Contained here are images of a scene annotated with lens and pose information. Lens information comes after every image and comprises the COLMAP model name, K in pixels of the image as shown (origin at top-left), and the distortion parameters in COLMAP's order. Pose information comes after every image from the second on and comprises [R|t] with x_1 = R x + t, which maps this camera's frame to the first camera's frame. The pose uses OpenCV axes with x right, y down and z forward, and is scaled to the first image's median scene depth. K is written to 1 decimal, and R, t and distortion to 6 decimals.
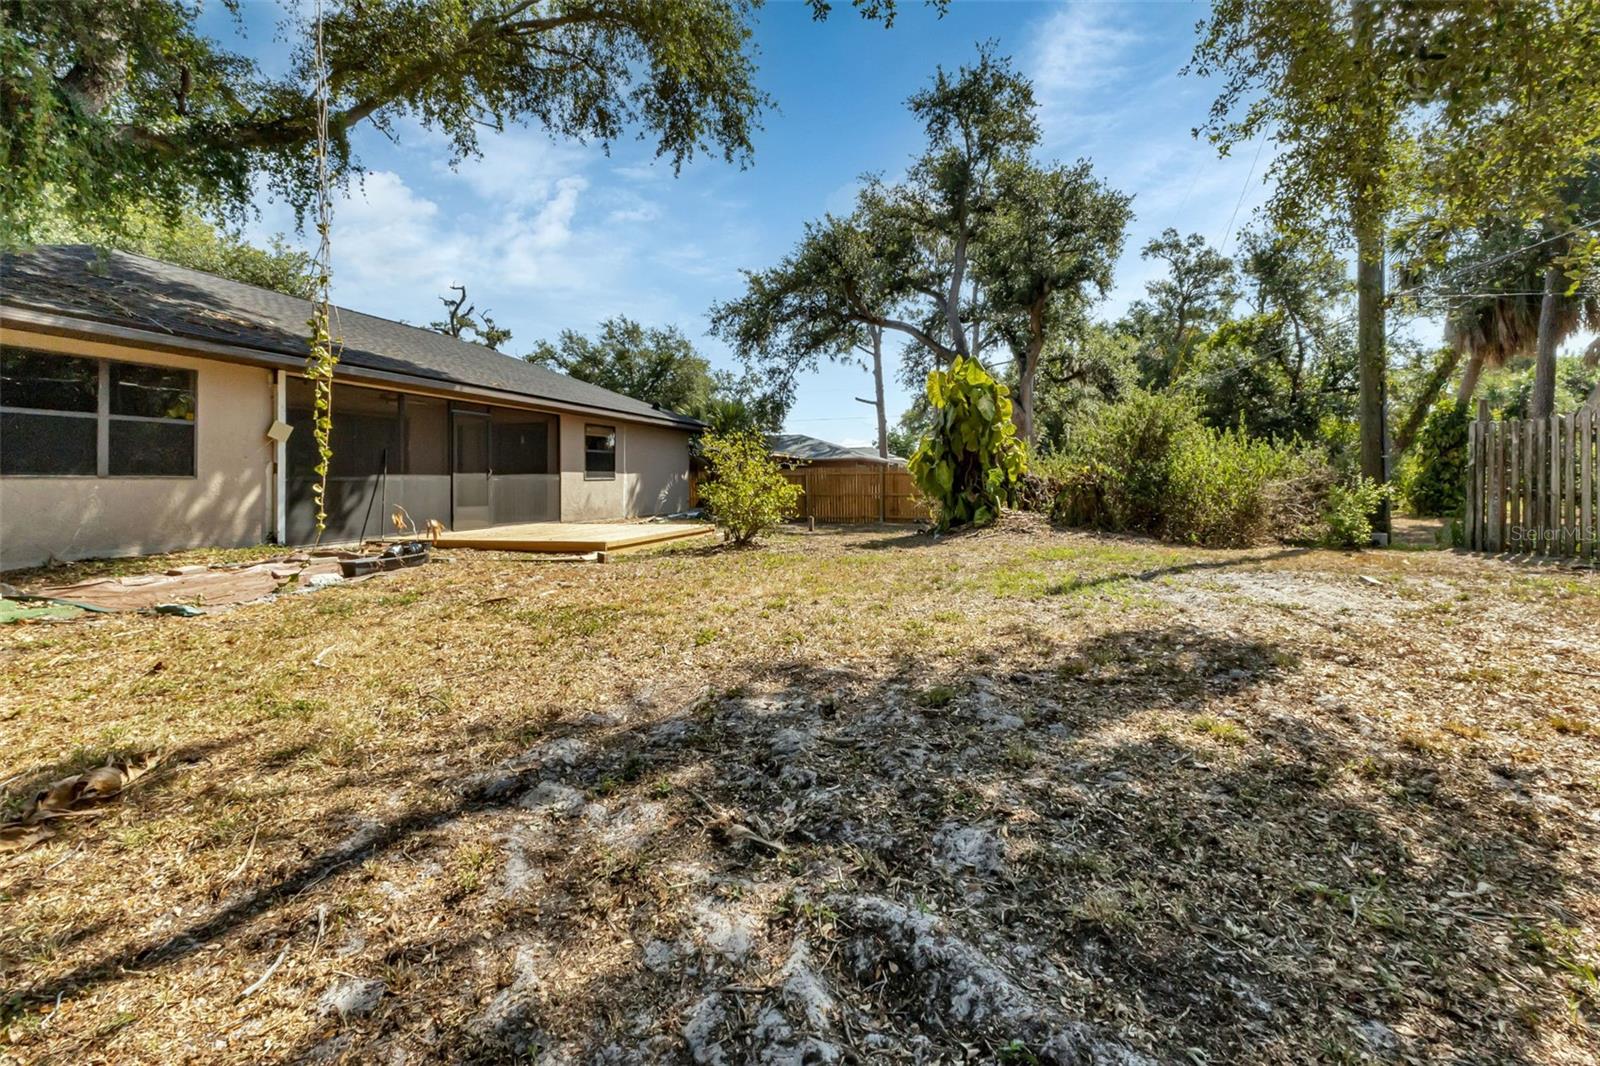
lens RADIAL K [[715.9, 0, 798.6], [0, 715.9, 450.0], [0, 0, 1]] dist [0.035773, 0.000081]
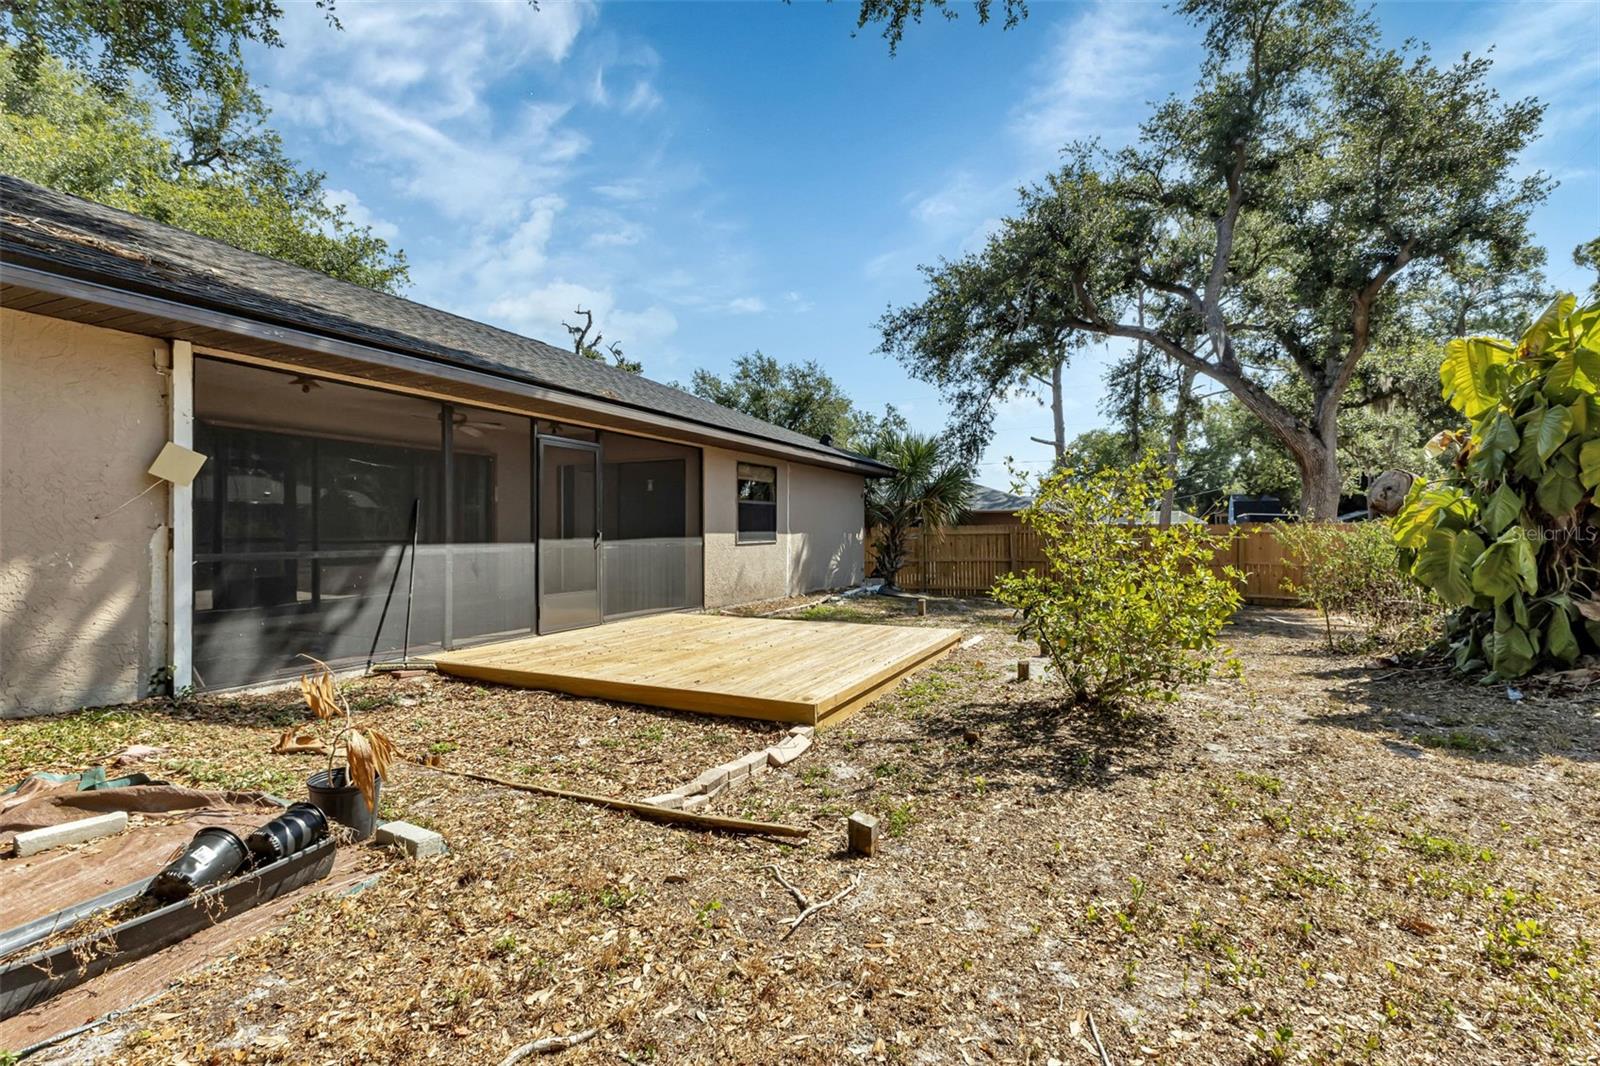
lens RADIAL K [[732.0, 0, 804.0], [0, 732.0, 516.1], [0, 0, 1]] dist [0.017017, -0.000482]
pose [[0.986093, 0.005384, -0.166107, -0.070696], [-0.001528, 0.999727, 0.023334, -0.000901], [0.166187, -0.022756, 0.985832, 0.192905]]
